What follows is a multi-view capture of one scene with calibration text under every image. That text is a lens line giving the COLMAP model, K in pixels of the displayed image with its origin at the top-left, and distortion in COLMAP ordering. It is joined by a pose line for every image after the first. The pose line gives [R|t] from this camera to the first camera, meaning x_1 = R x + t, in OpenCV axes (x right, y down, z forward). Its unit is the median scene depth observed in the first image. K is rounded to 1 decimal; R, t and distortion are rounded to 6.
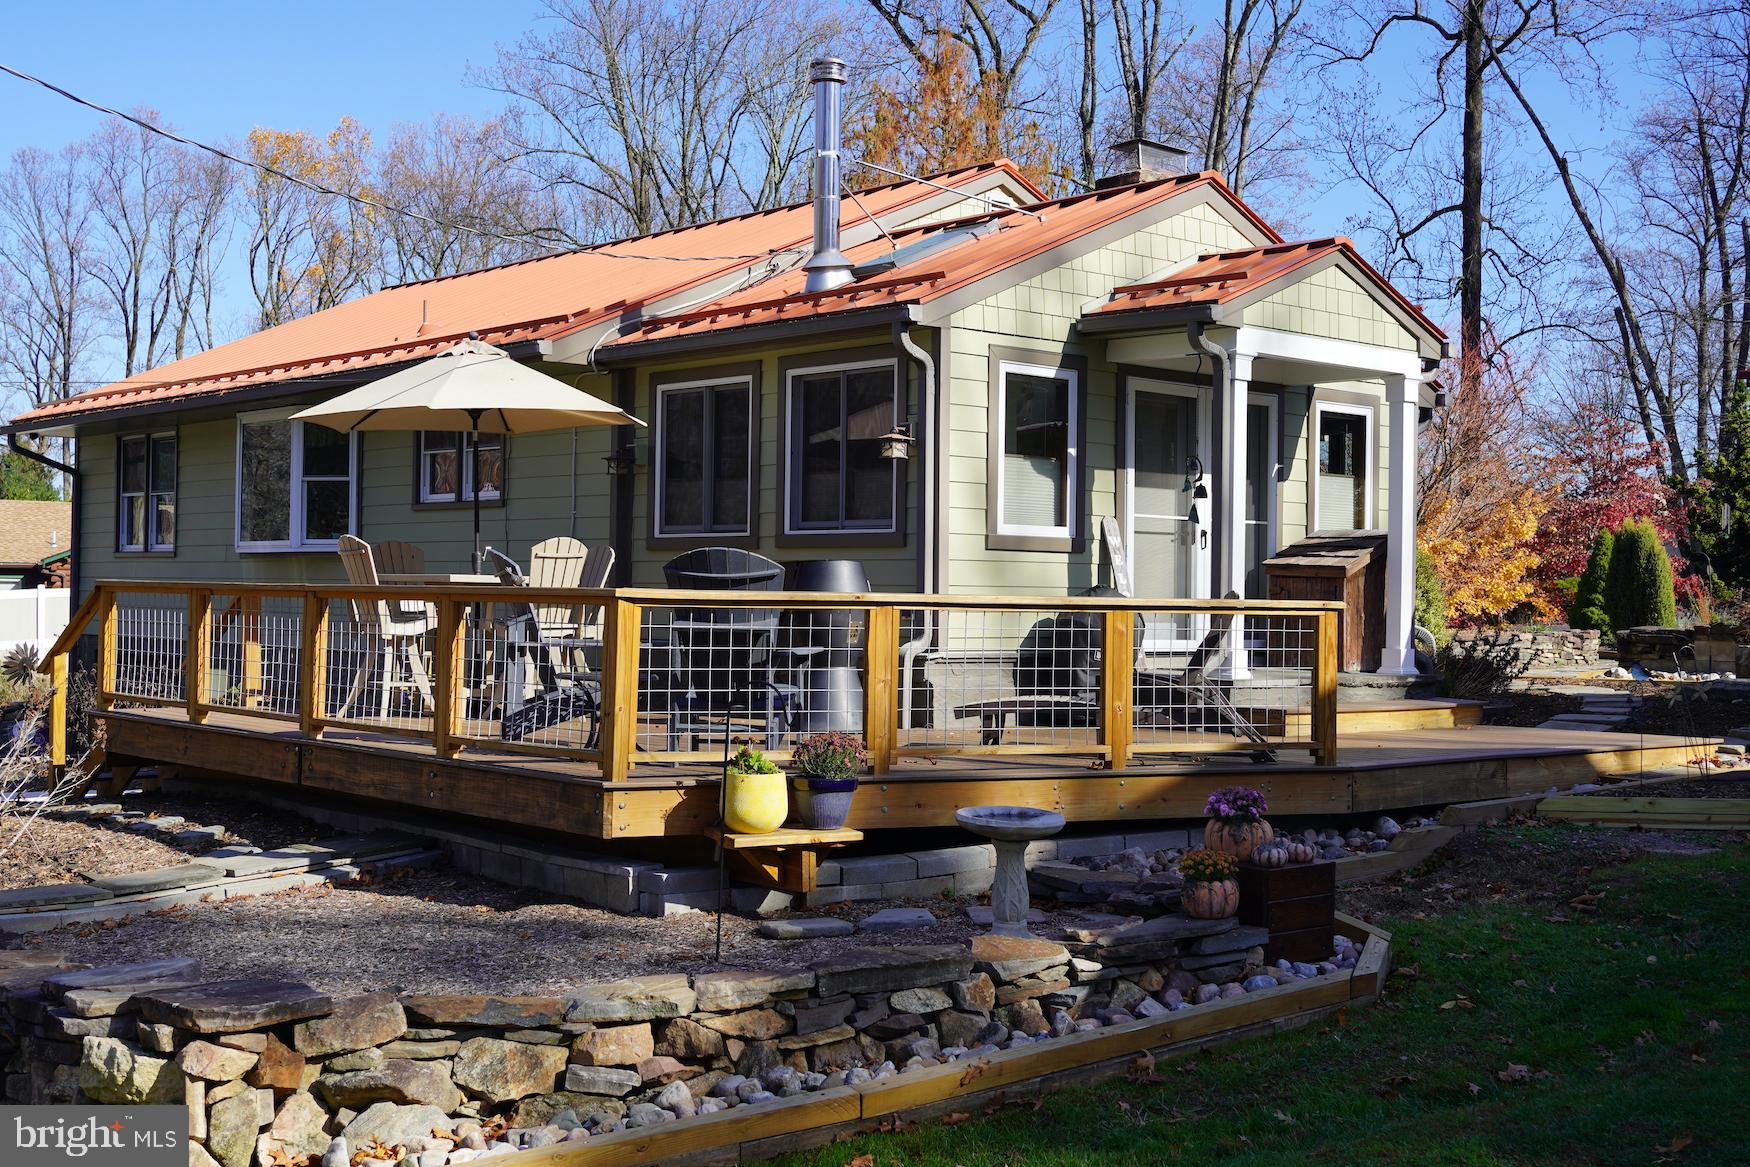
lens RADIAL K [[2038.5, 0, 875.5], [0, 2038.5, 586.5], [0, 0, 1]] dist [0.000661, 0.000000]
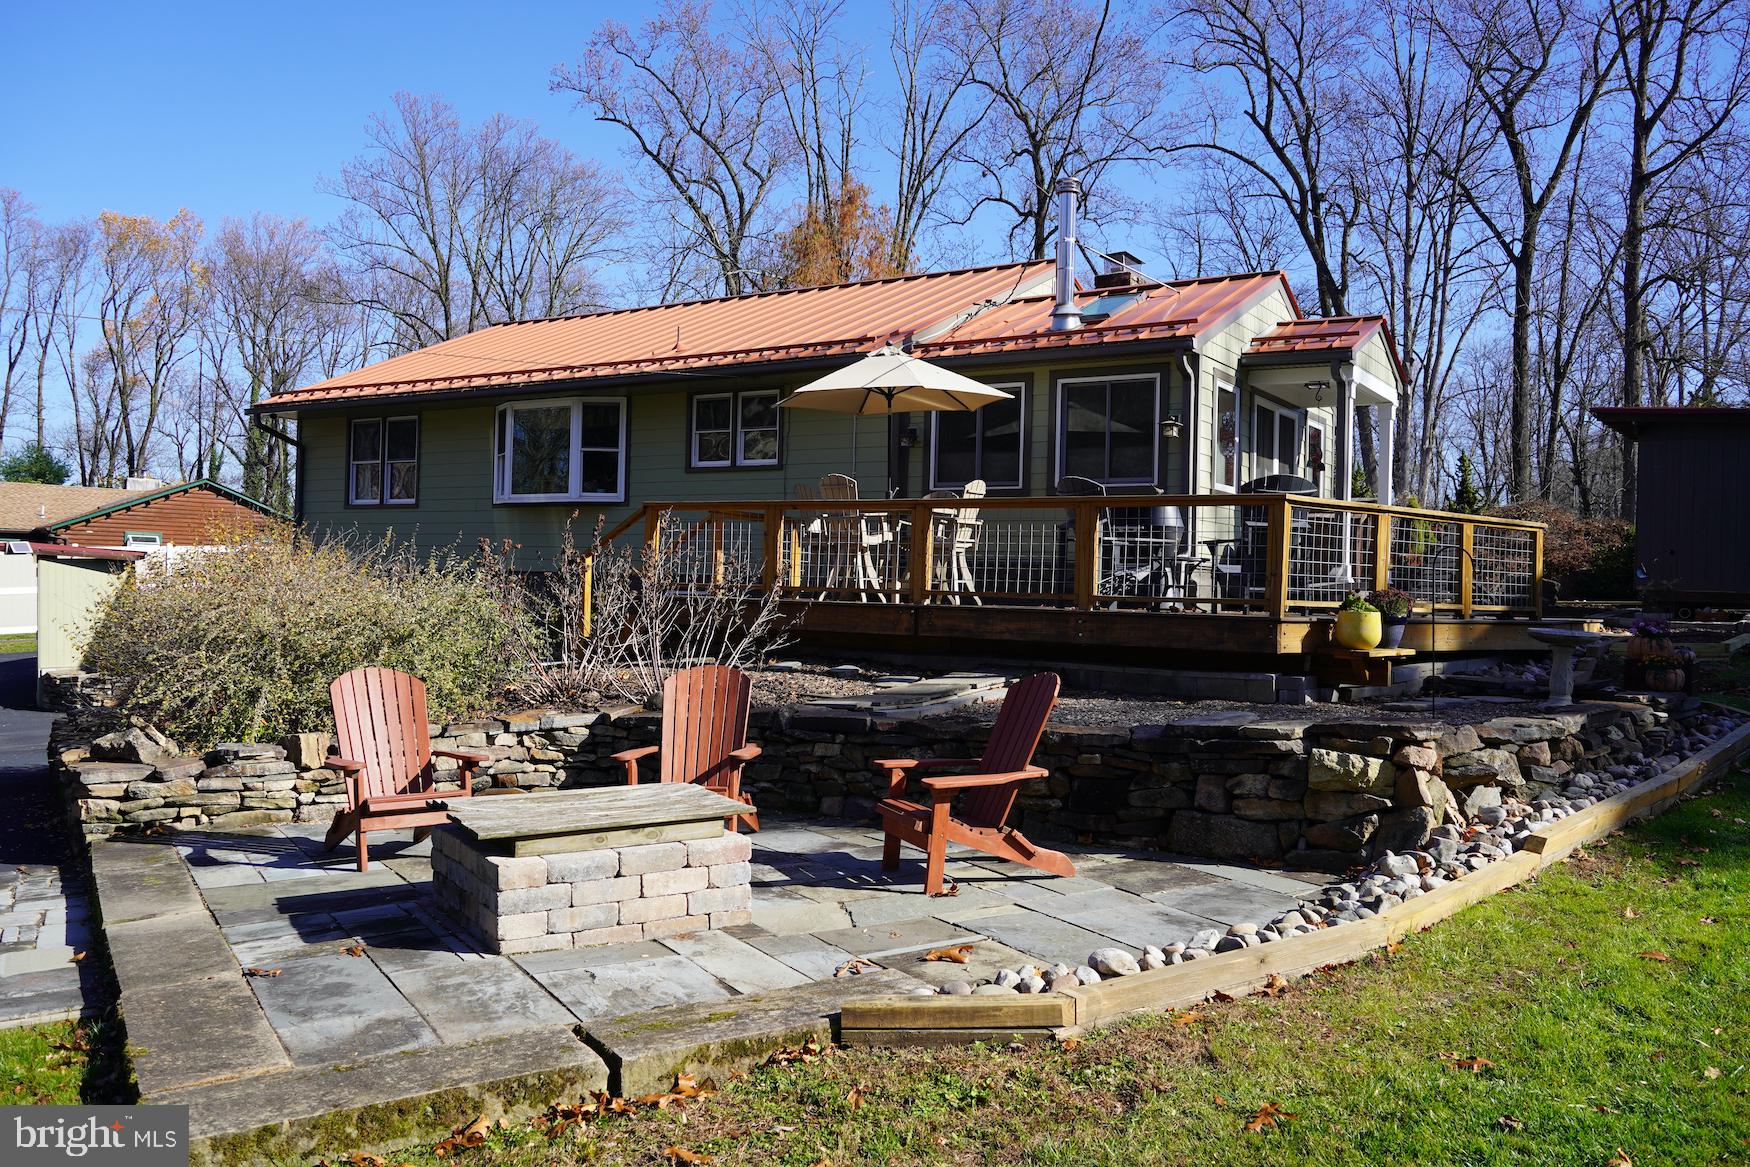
lens RADIAL K [[1387.2, 0, 874.9], [0, 1387.2, 580.1], [0, 0, 1]] dist [-0.012107, 0.000738]
pose [[0.962438, 0.012083, 0.271232, -0.453650], [-0.012729, 0.999919, 0.000622, 0.044614], [-0.271202, -0.004051, 0.962514, 0.039736]]
